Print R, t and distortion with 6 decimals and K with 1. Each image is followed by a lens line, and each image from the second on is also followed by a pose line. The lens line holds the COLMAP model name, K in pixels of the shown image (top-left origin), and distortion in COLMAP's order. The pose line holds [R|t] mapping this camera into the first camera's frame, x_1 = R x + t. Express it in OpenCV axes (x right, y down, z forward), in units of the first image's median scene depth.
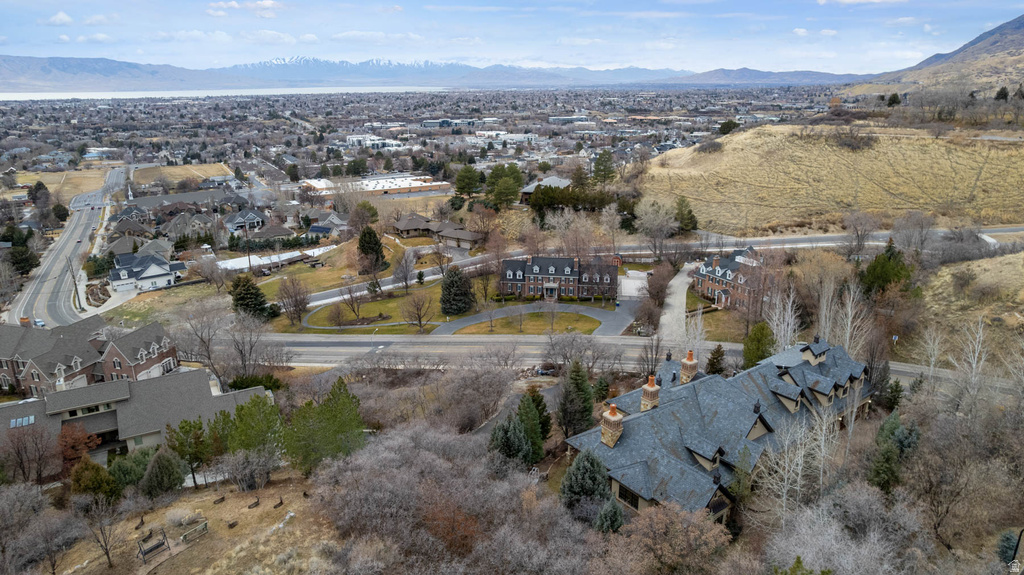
lens RADIAL K [[657.9, 0, 514.7], [0, 657.9, 291.6], [0, 0, 1]] dist [-0.072024, 0.056028]
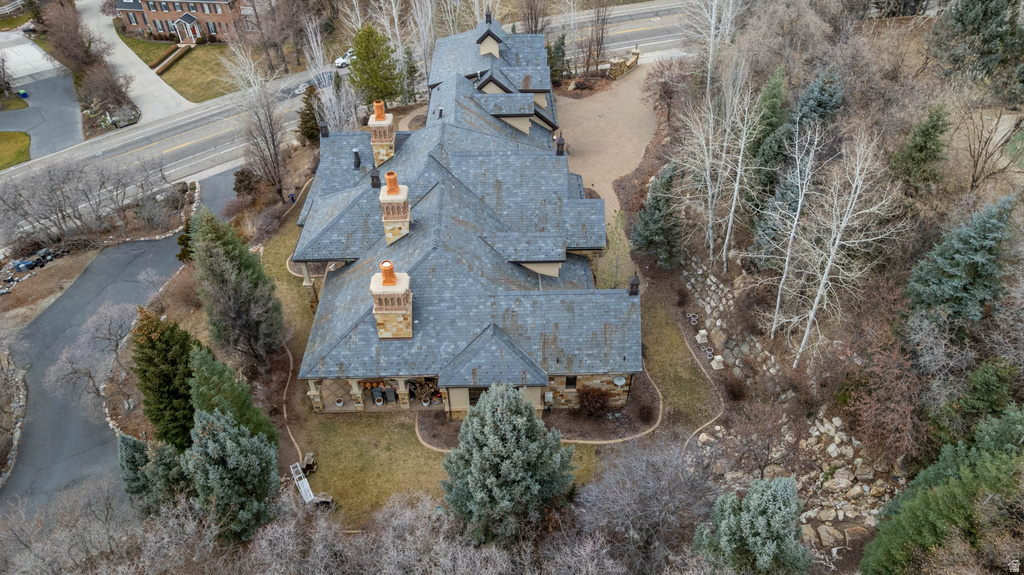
lens RADIAL K [[657.9, 0, 514.7], [0, 657.9, 291.6], [0, 0, 1]] dist [-0.072024, 0.056028]
pose [[0.575512, -0.540518, 0.613699, -0.083812], [0.253316, 0.831349, 0.494661, -0.016767], [-0.777572, -0.129223, 0.615373, 0.558971]]
